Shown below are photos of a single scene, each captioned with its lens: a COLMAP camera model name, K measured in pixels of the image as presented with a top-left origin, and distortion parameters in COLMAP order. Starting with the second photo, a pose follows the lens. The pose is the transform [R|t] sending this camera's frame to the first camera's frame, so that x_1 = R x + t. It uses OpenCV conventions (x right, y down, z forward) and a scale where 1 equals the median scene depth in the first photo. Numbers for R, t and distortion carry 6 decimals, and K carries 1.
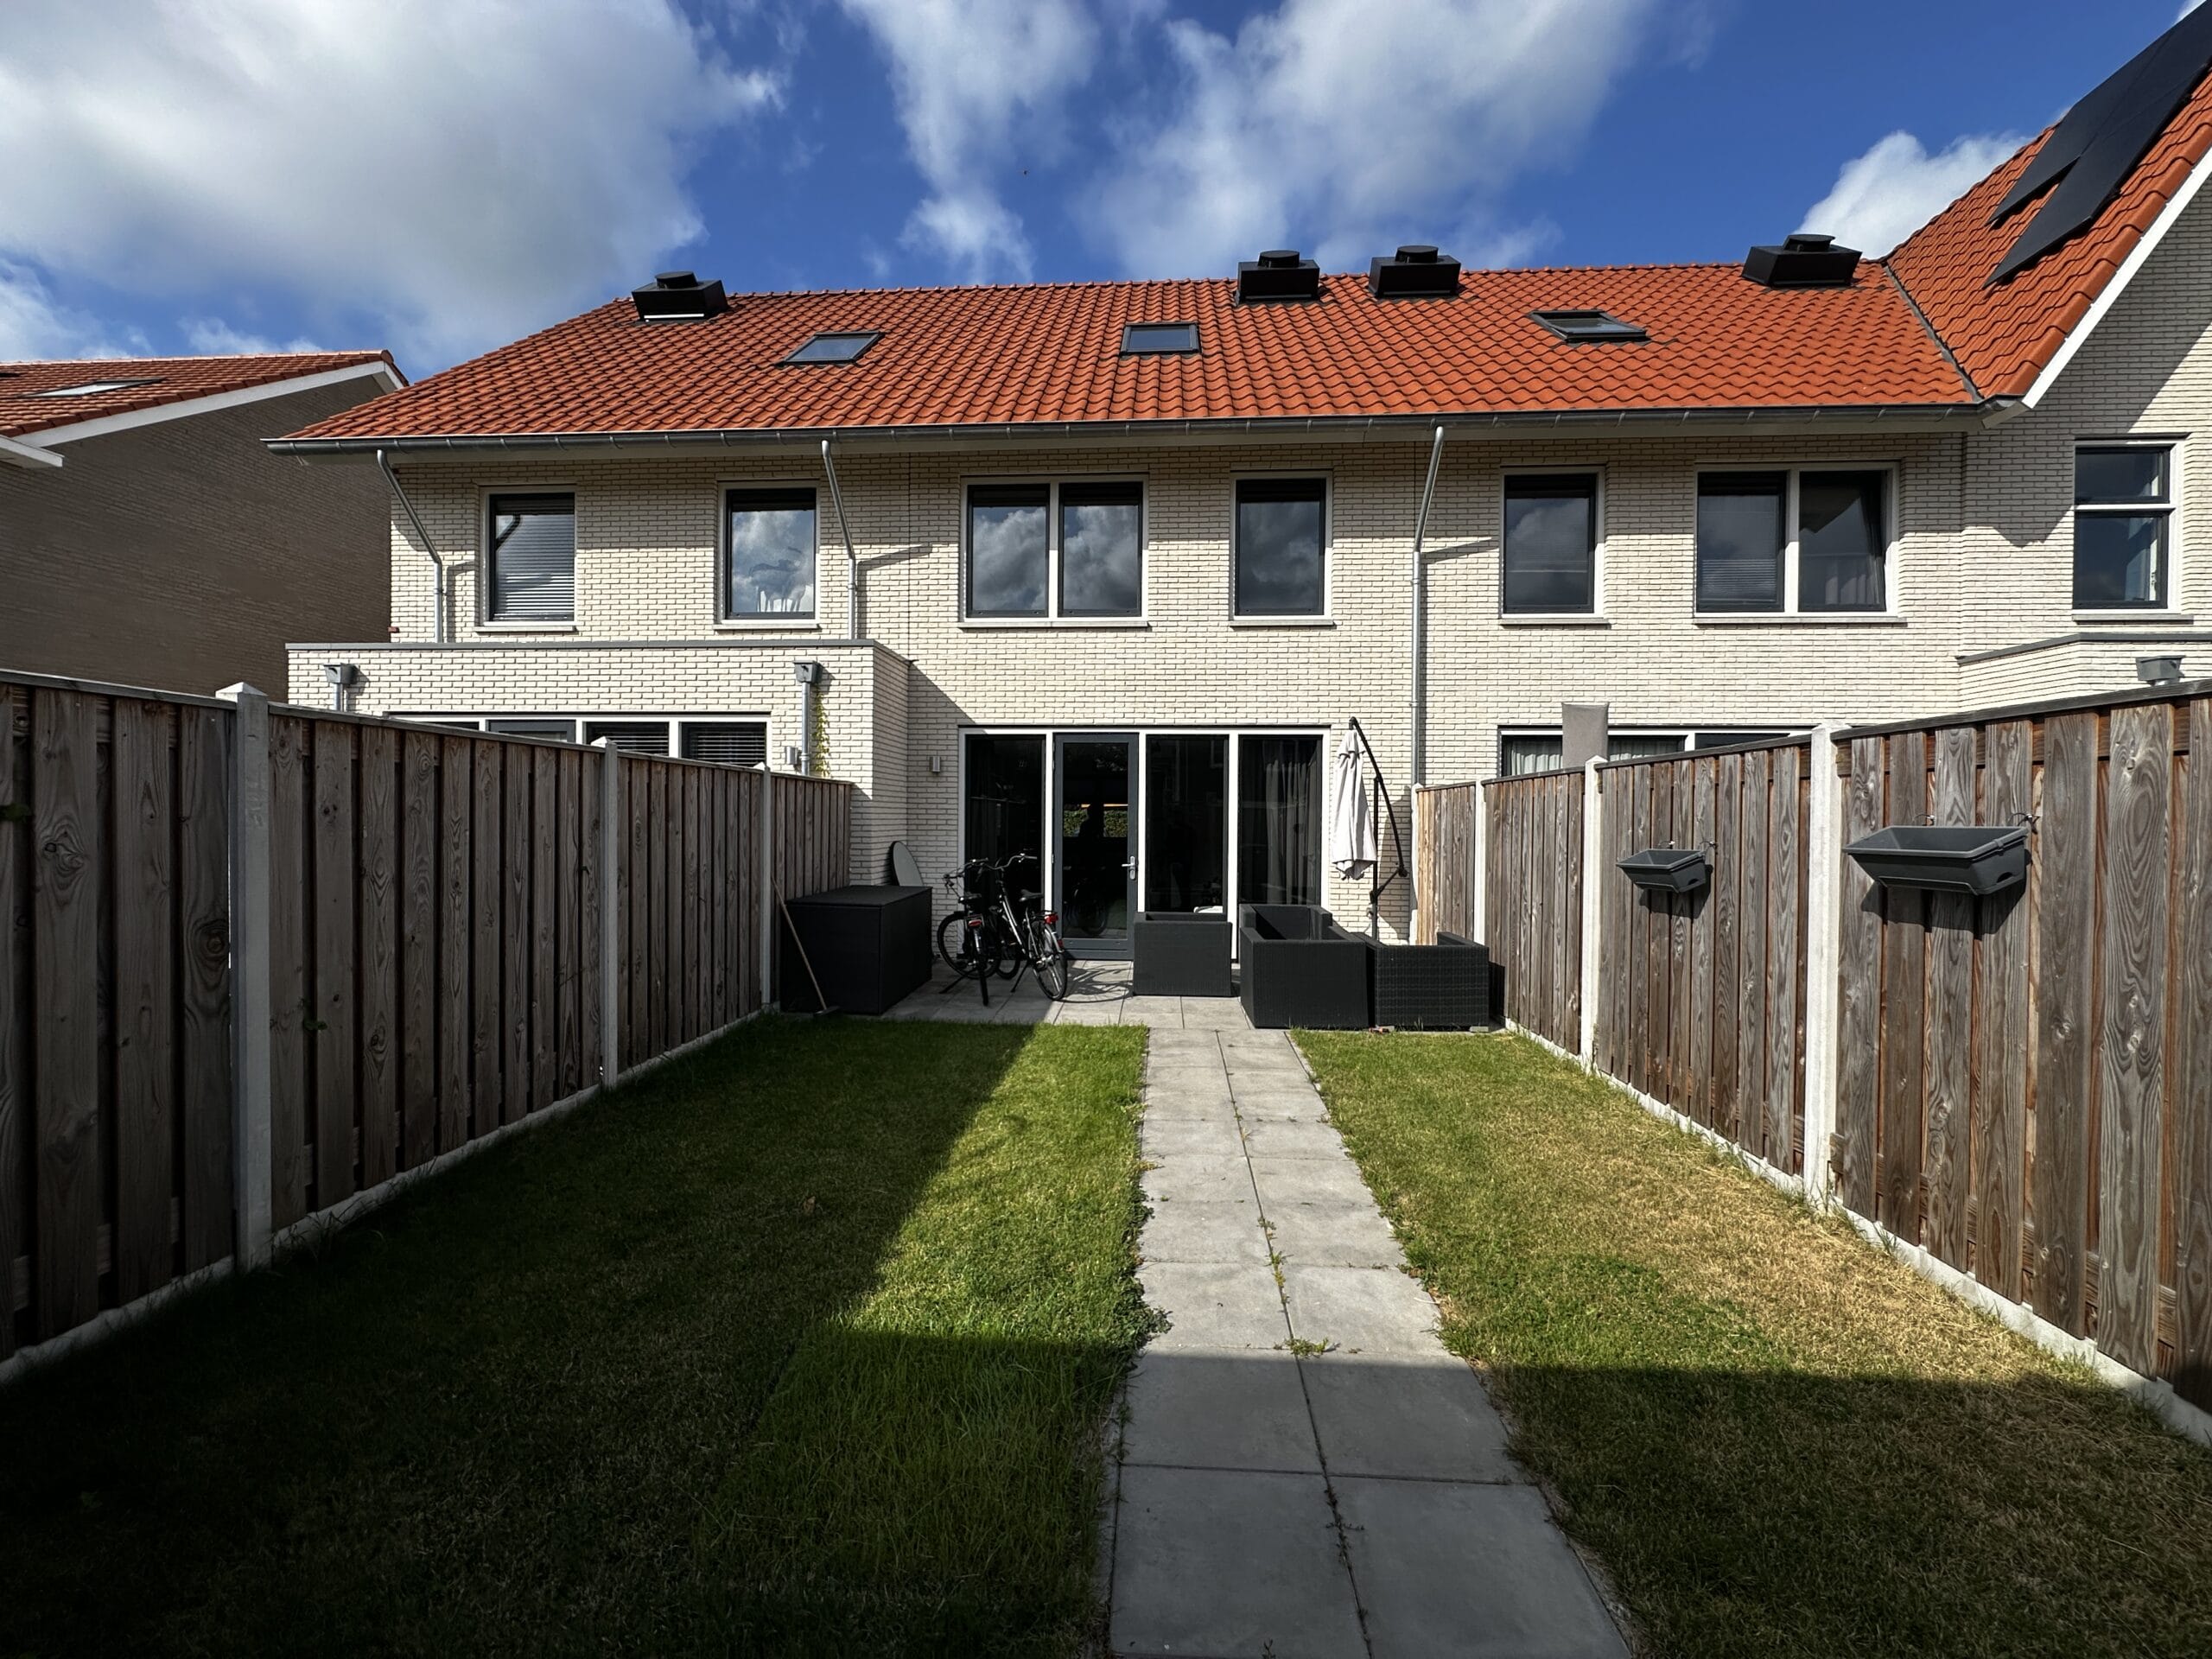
lens RADIAL K [[882.6, 0, 1105.9], [0, 882.6, 830.9], [0, 0, 1]] dist [-0.002415, 0.000220]
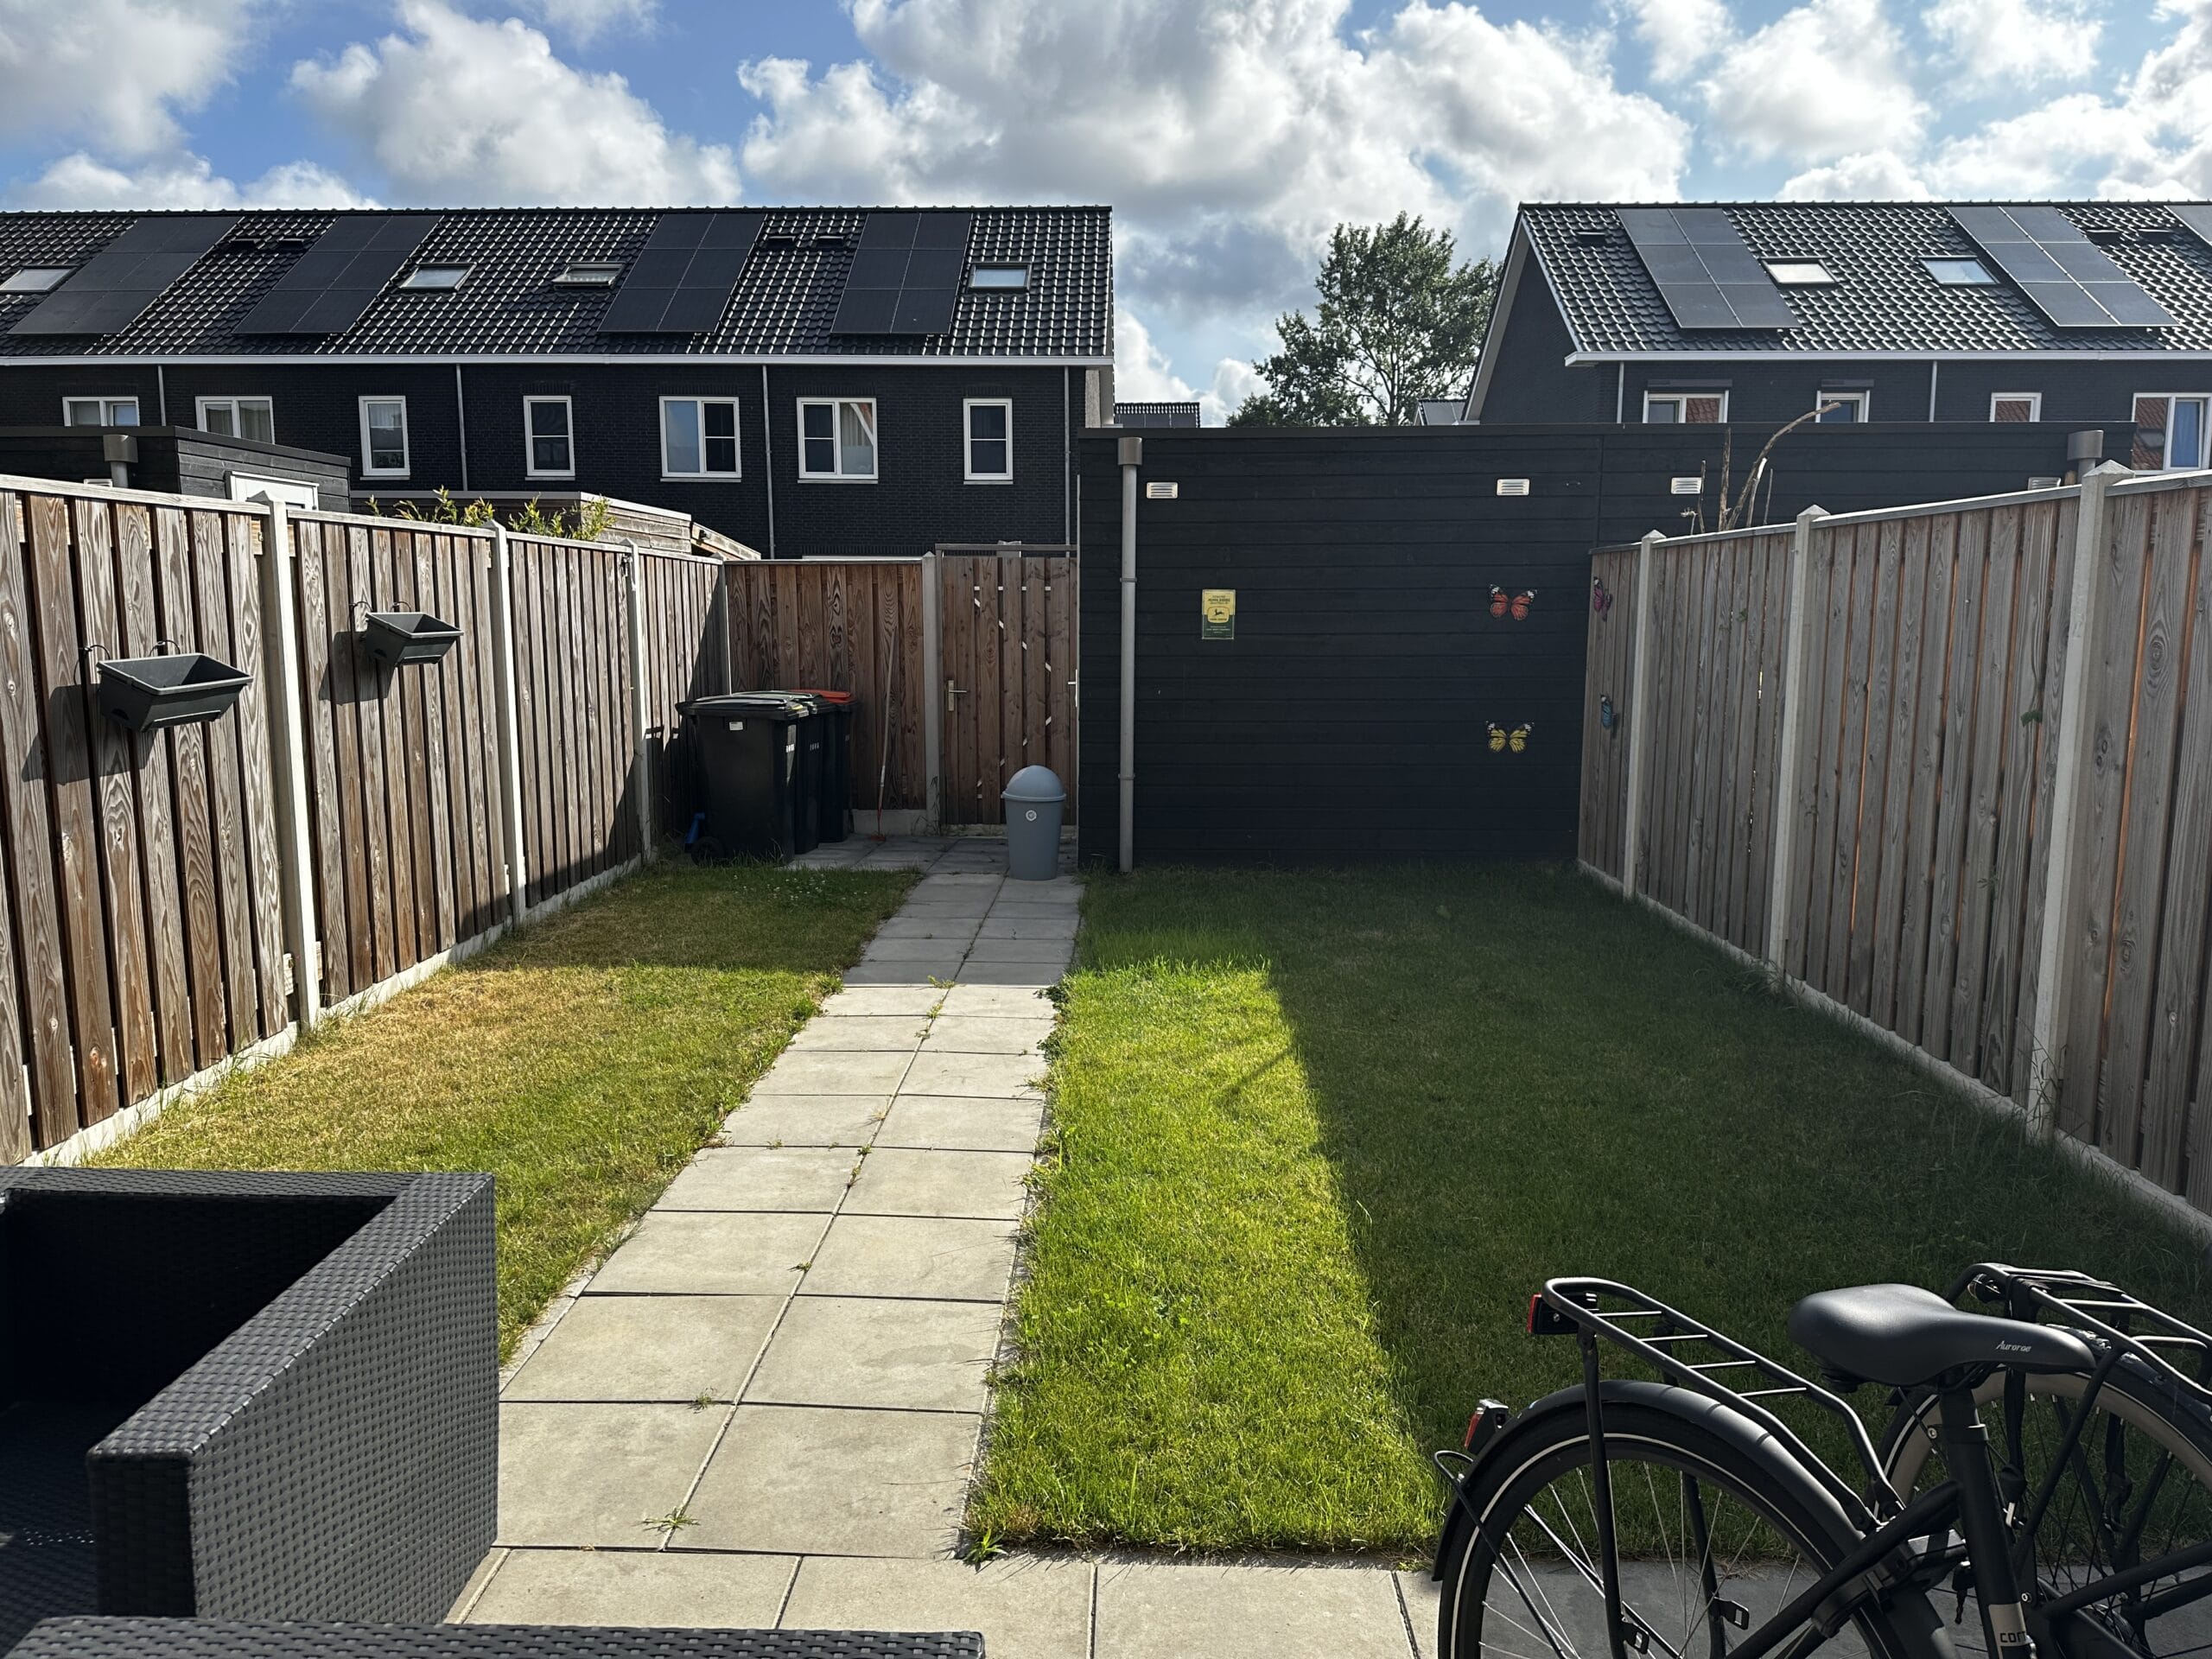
lens RADIAL K [[1615.8, 0, 1099.0], [0, 1615.8, 832.4], [0, 0, 1]] dist [0.085515, -0.086999]
pose [[-0.999291, -0.005138, -0.037289, 0.048108], [-0.010747, 0.988351, 0.151811, -0.041001], [0.036074, 0.152104, -0.987706, 2.325918]]
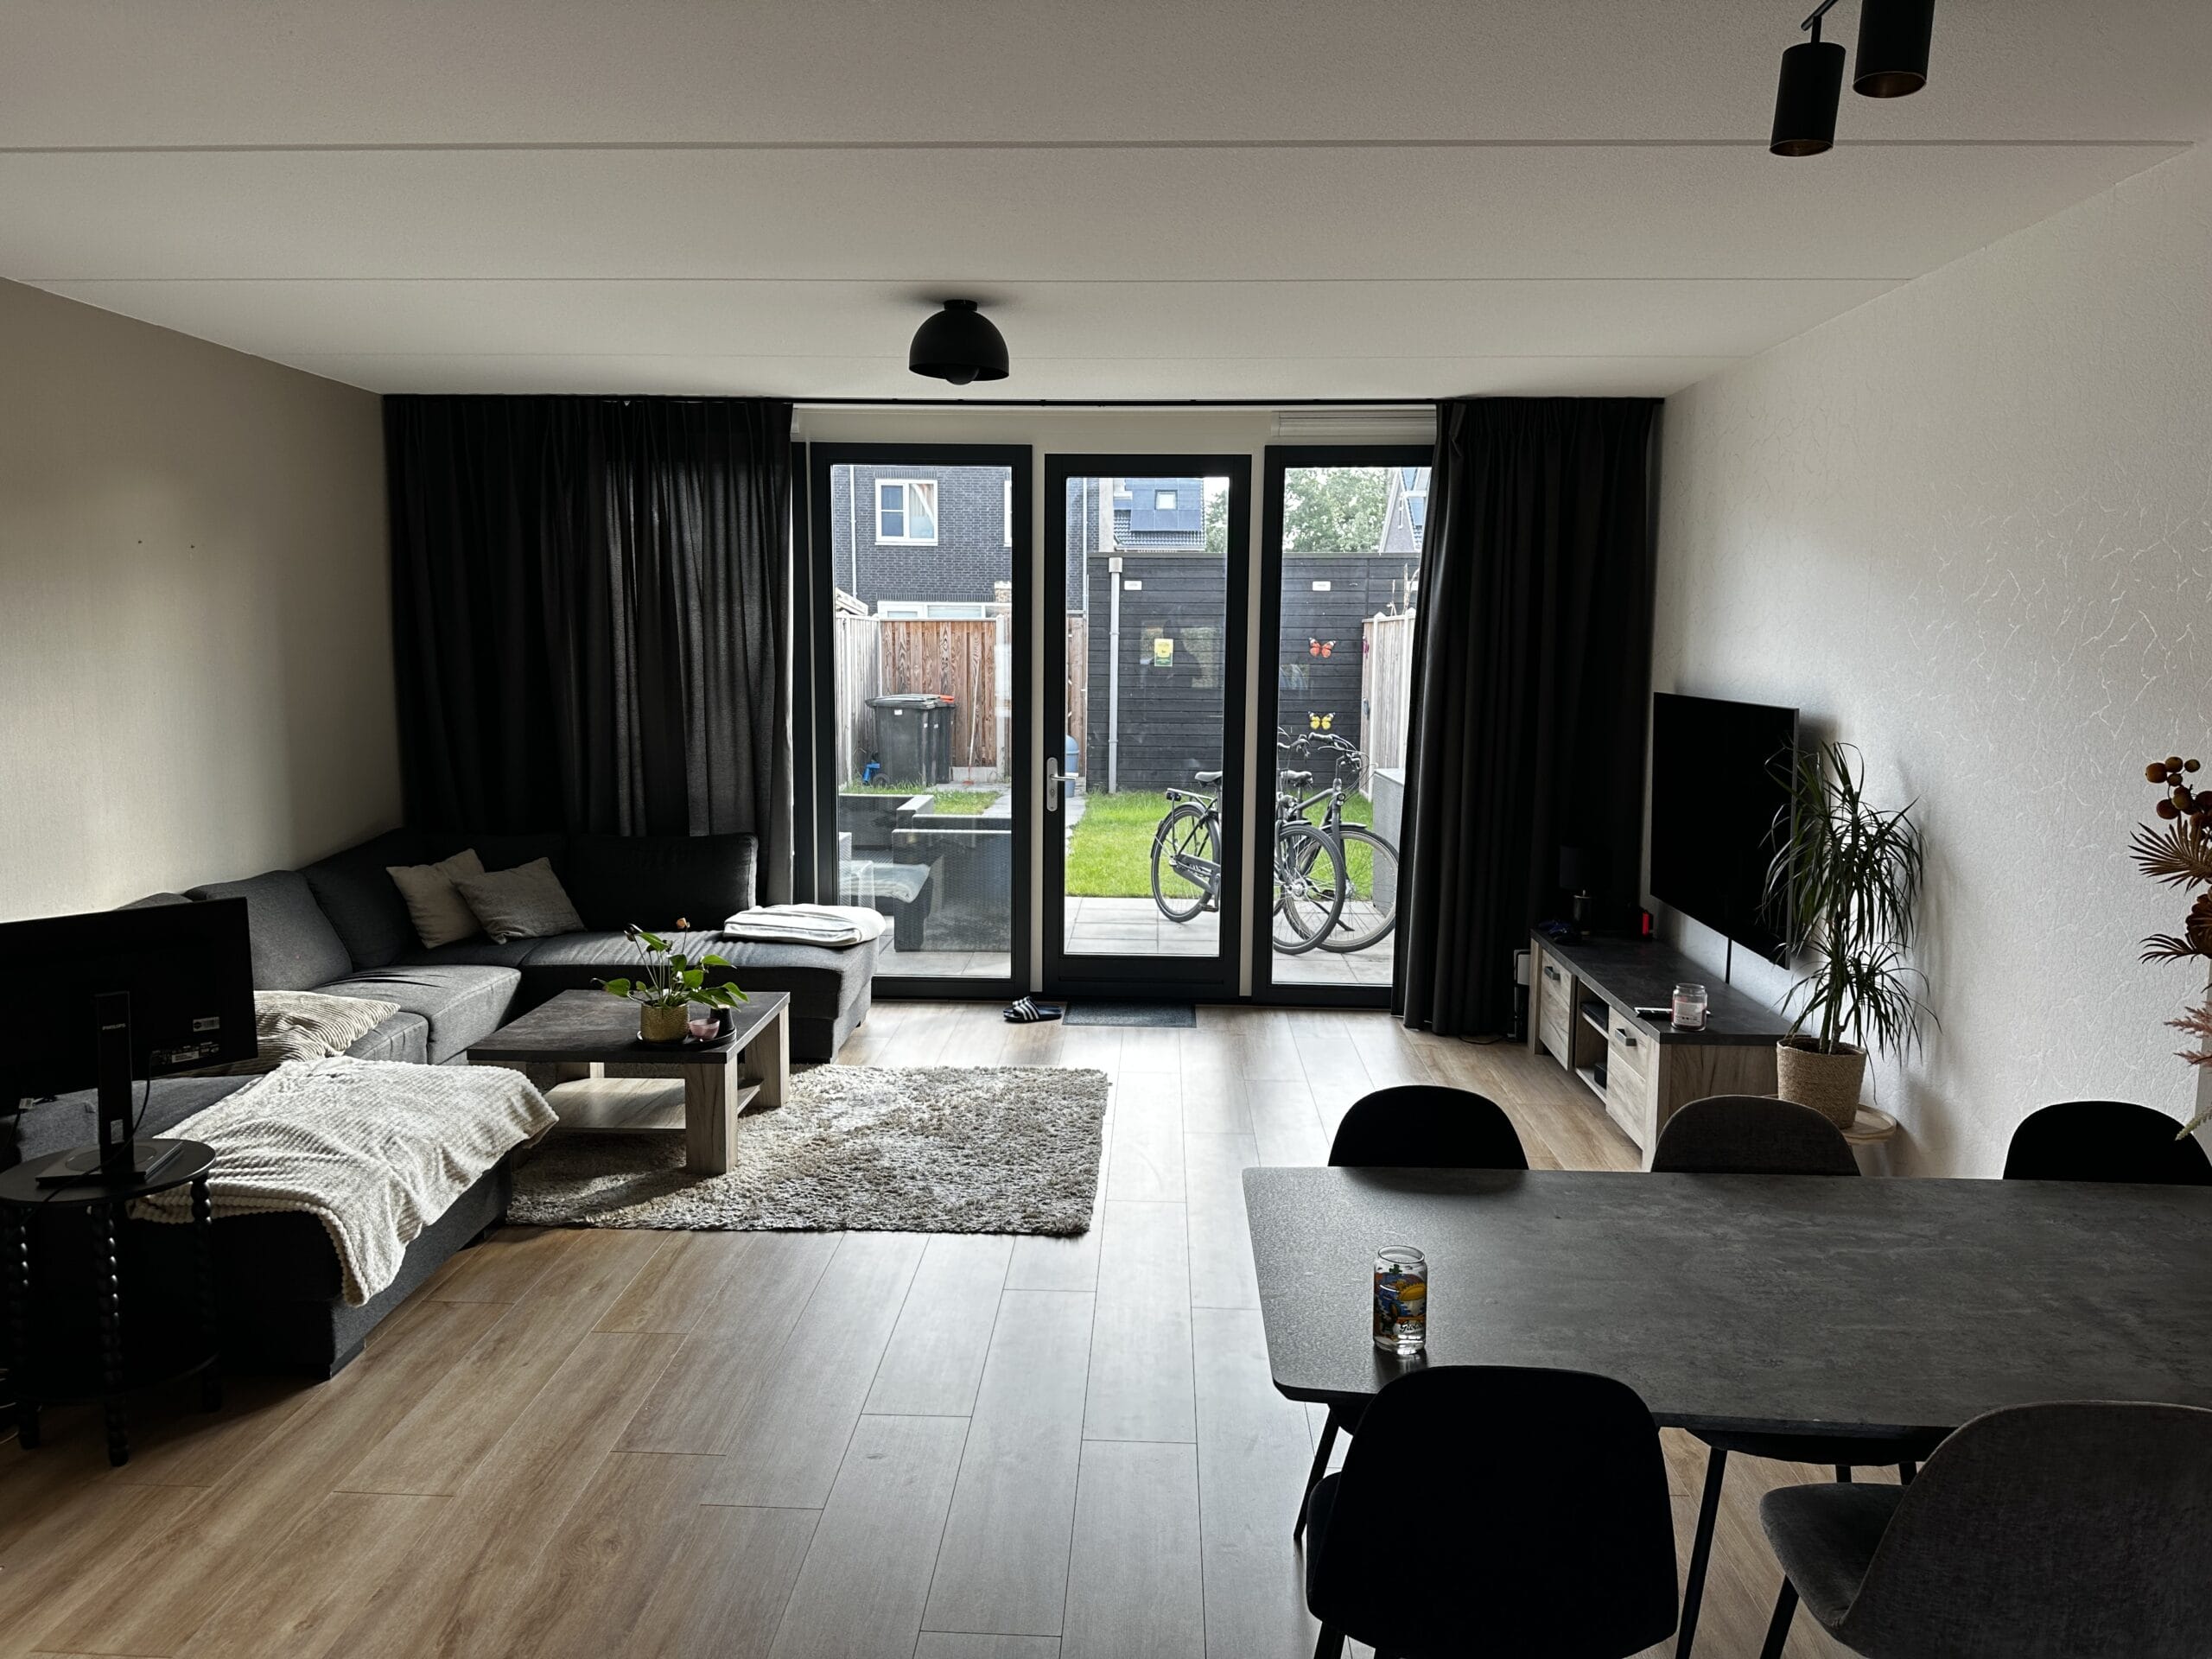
lens RADIAL K [[1615.8, 0, 1111.5], [0, 1615.8, 830.7], [0, 0, 1]] dist [0.085515, -0.086999]
pose [[-0.999359, -0.014327, -0.032797, 0.055599], [-0.018504, 0.991233, 0.130826, -0.066170], [0.030635, 0.131349, -0.990863, 3.340486]]
